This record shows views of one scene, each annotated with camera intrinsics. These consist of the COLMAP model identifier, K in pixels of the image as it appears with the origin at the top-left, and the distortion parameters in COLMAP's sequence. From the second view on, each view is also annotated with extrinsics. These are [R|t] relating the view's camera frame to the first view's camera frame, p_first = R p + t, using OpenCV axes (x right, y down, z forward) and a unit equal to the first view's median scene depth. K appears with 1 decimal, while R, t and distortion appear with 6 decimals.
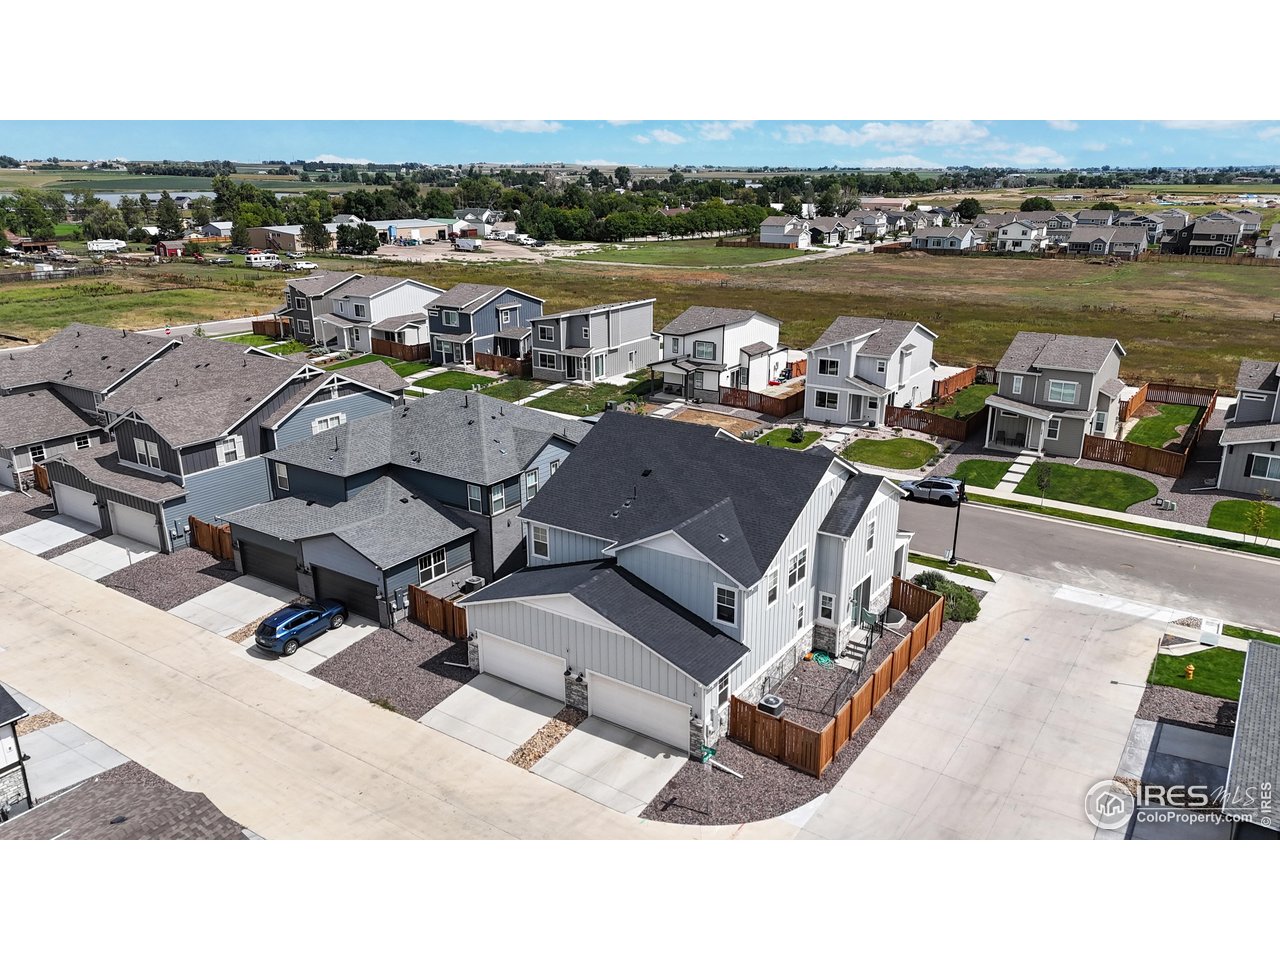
lens RADIAL K [[944.5, 0, 640.0], [0, 944.5, 480.0], [0, 0, 1]] dist [0.089729, -0.079907]
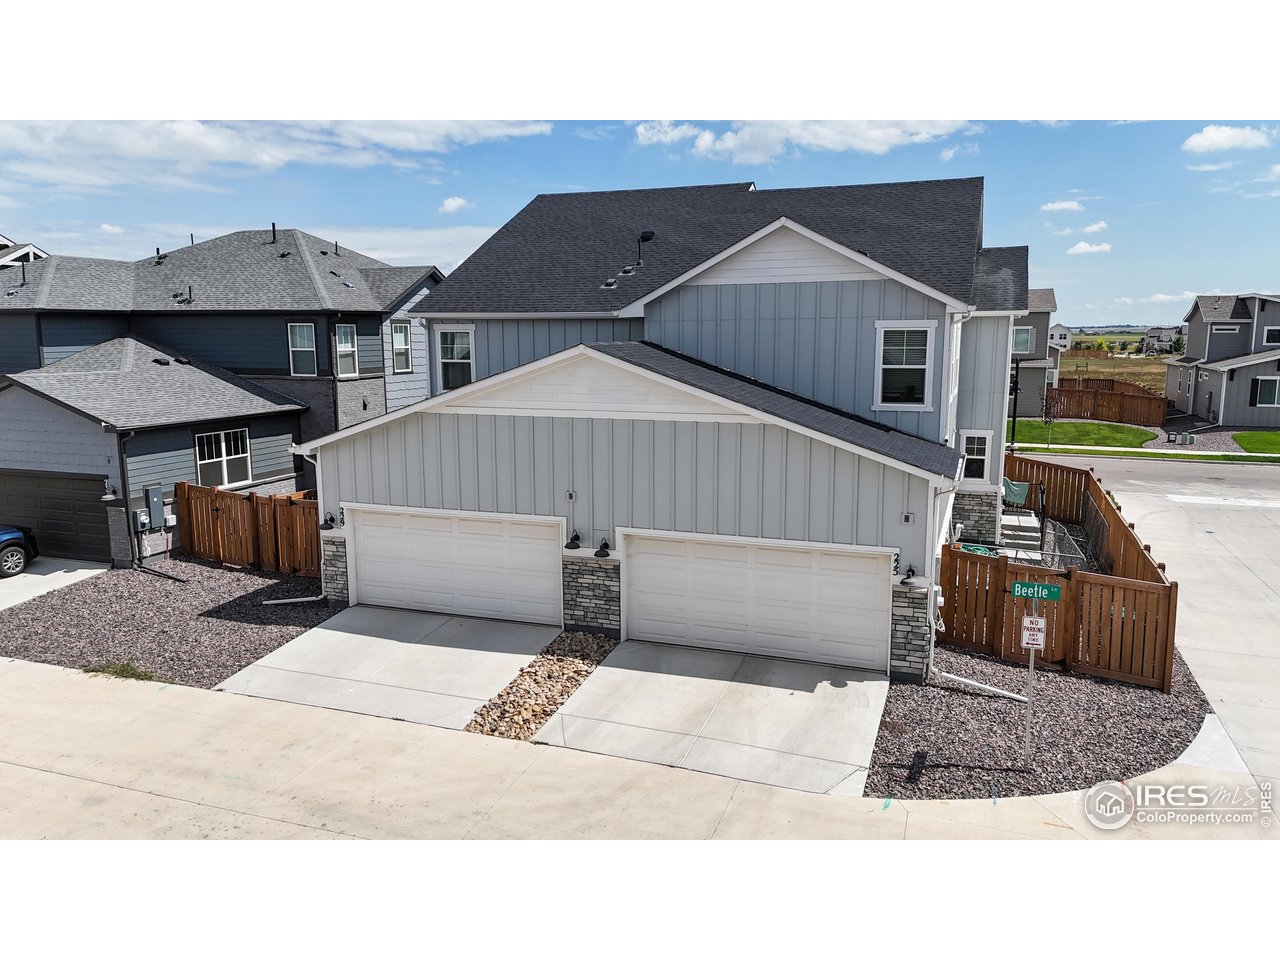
lens RADIAL K [[950.9, 0, 640.0], [0, 950.9, 480.0], [0, 0, 1]] dist [0.032020, 0.003906]
pose [[0.970615, -0.037053, 0.237768, -0.148525], [0.073661, 0.986393, -0.146983, 0.237058], [-0.229086, 0.160178, 0.960137, 0.542927]]
